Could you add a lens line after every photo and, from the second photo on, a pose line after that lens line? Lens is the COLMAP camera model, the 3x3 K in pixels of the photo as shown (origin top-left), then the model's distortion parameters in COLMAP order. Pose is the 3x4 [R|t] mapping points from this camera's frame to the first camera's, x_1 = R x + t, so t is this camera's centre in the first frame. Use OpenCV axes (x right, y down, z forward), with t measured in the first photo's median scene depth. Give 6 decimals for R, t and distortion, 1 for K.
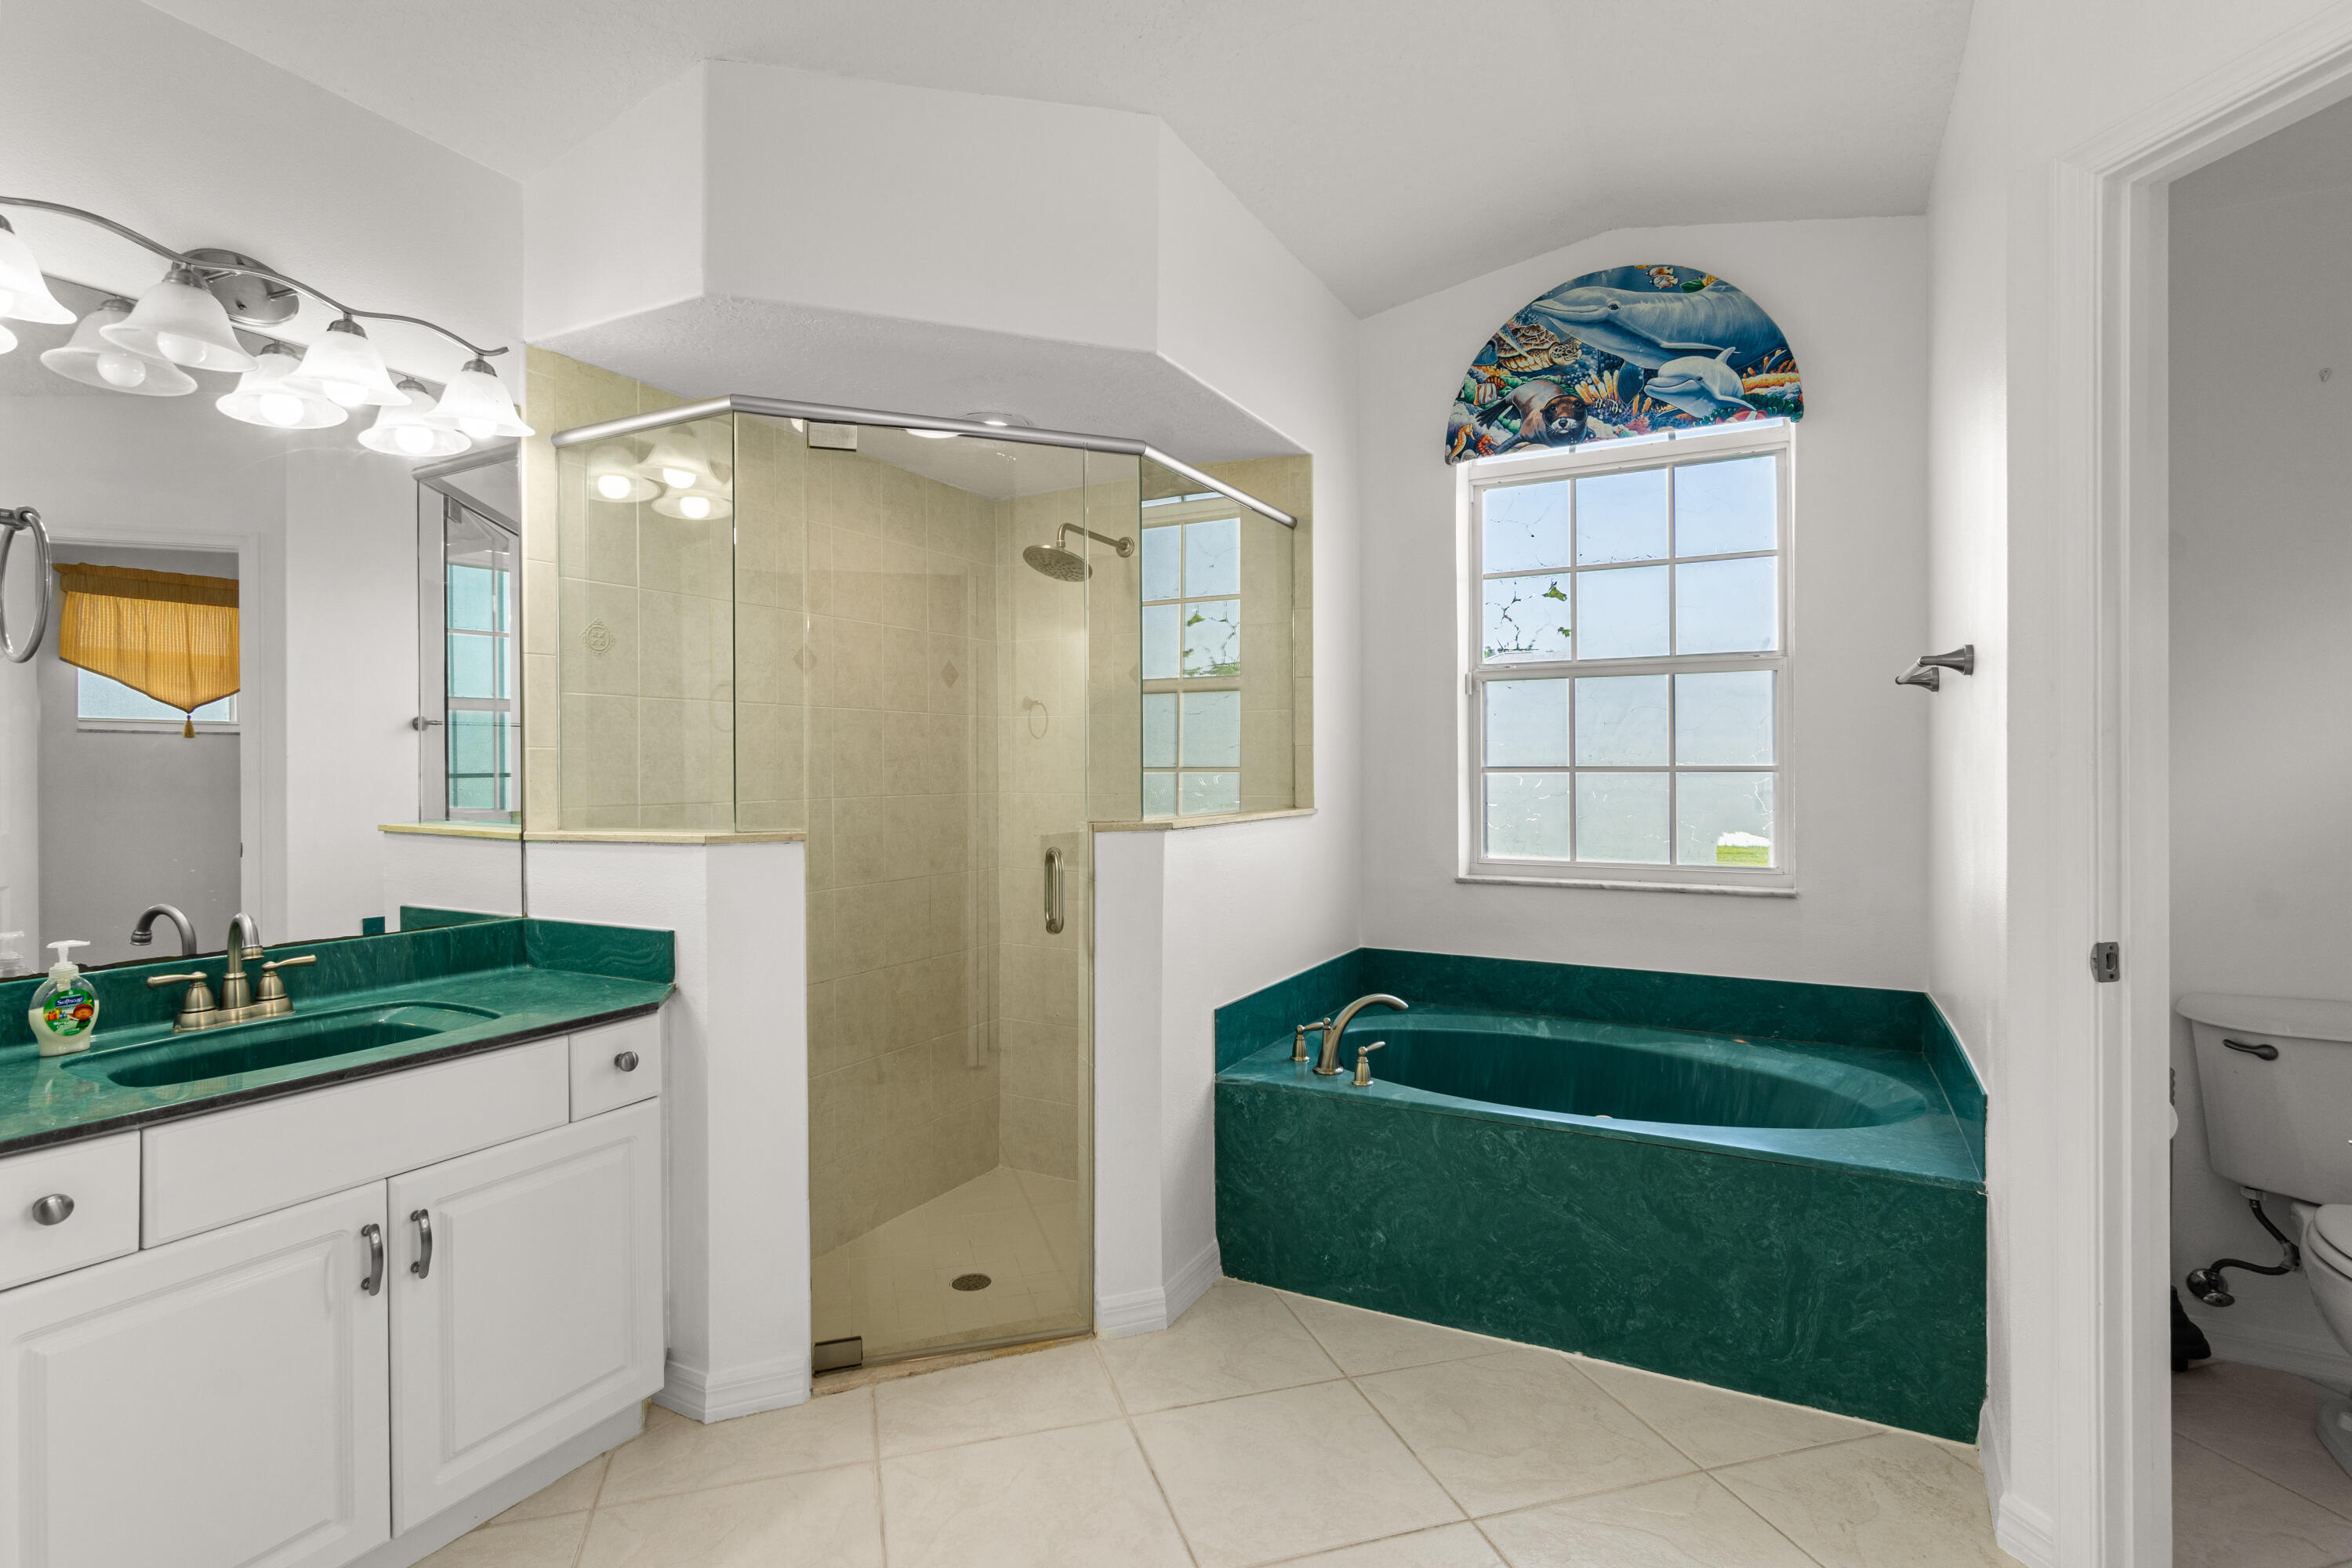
lens RADIAL K [[1148.7, 0, 1178.0], [0, 1148.7, 774.2], [0, 0, 1]] dist [-0.001479, 0.000409]
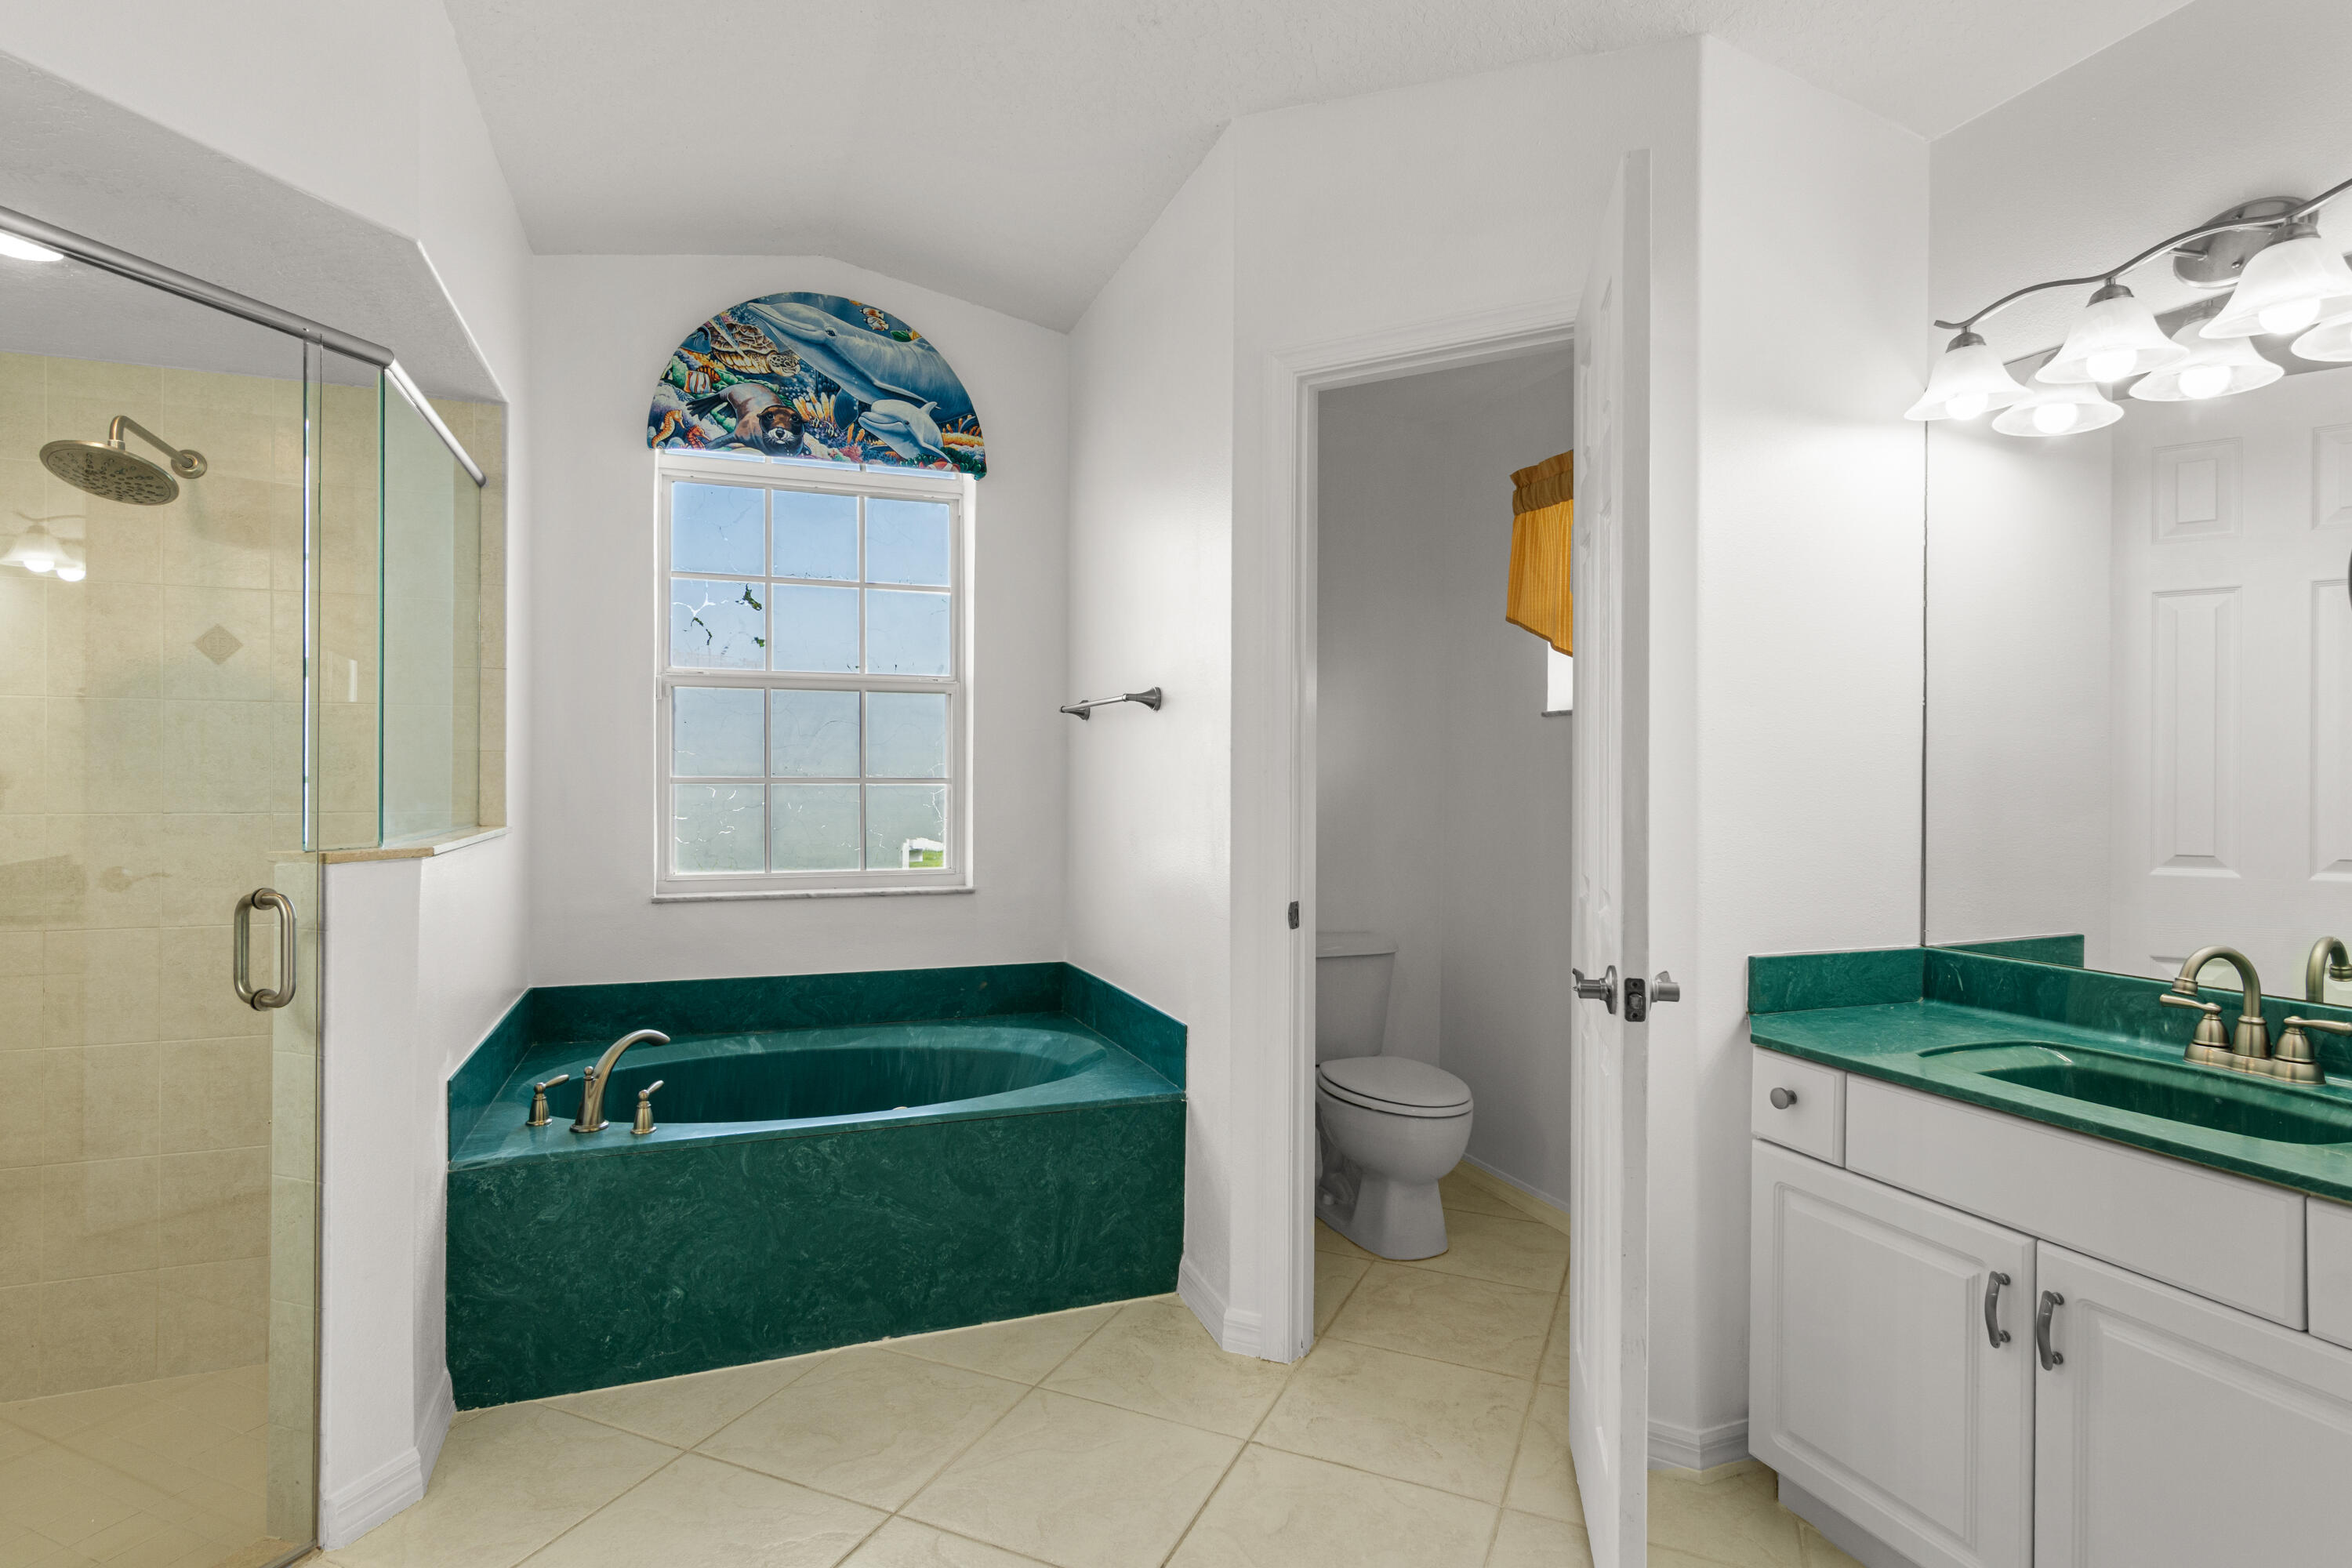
lens RADIAL K [[1165.1, 0, 1205.2], [0, 1165.1, 783.7], [0, 0, 1]] dist [-0.002078, -0.000971]
pose [[0.651757, 0.001928, 0.758426, -0.243135], [-0.001344, 0.999998, -0.001387, -0.000703], [-0.758427, -0.000115, 0.651758, 0.077564]]
